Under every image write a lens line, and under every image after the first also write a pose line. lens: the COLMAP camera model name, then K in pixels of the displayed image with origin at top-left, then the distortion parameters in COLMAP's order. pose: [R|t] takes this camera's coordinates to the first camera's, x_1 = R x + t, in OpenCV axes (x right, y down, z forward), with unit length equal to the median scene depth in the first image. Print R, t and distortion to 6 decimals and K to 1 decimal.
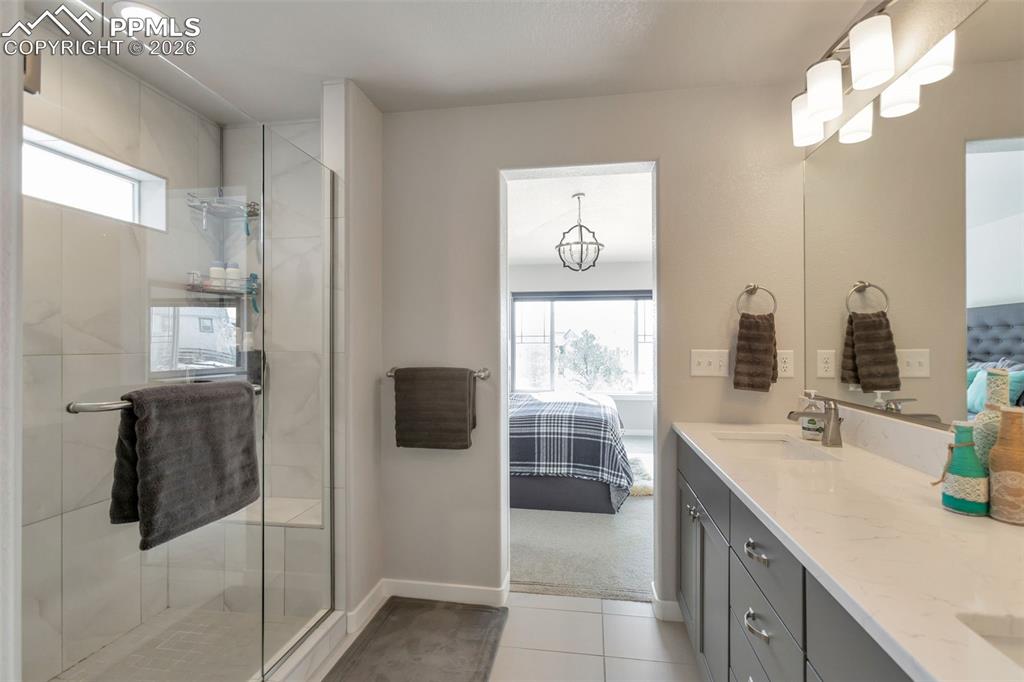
lens RADIAL K [[468.3, 0, 513.5], [0, 468.3, 342.7], [0, 0, 1]] dist [-0.015087, -0.000042]
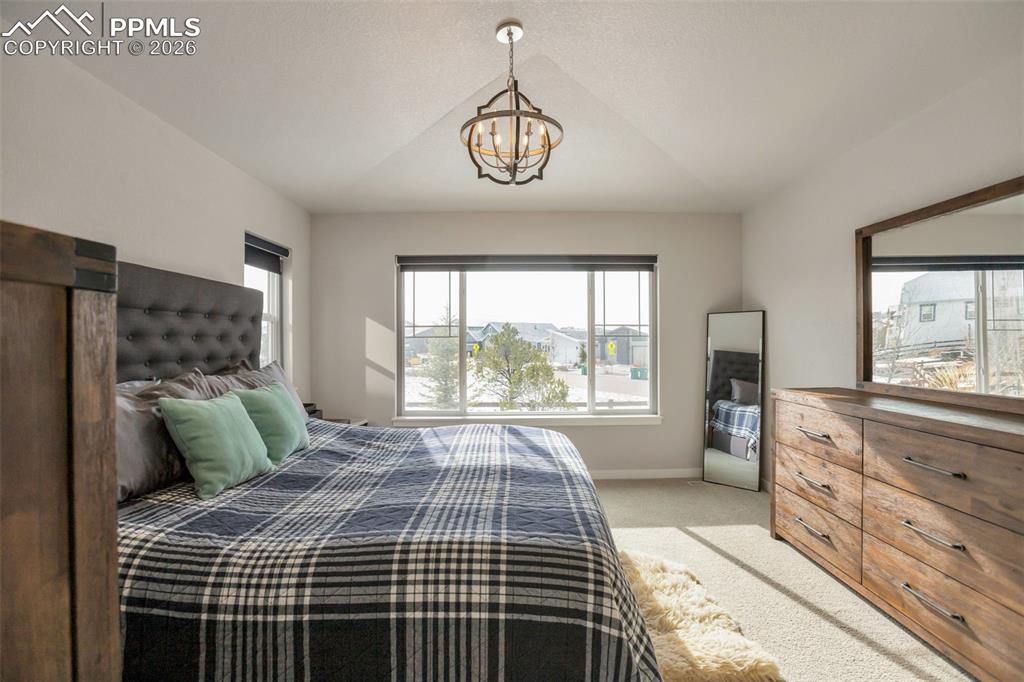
lens RADIAL K [[468.3, 0, 511.6], [0, 468.3, 340.6], [0, 0, 1]] dist [-0.015087, -0.000042]
pose [[0.985834, -0.003178, 0.167693, 0.074196], [0.002354, 0.999984, 0.005115, 0.004465], [-0.167707, -0.004648, 0.985826, 0.644968]]
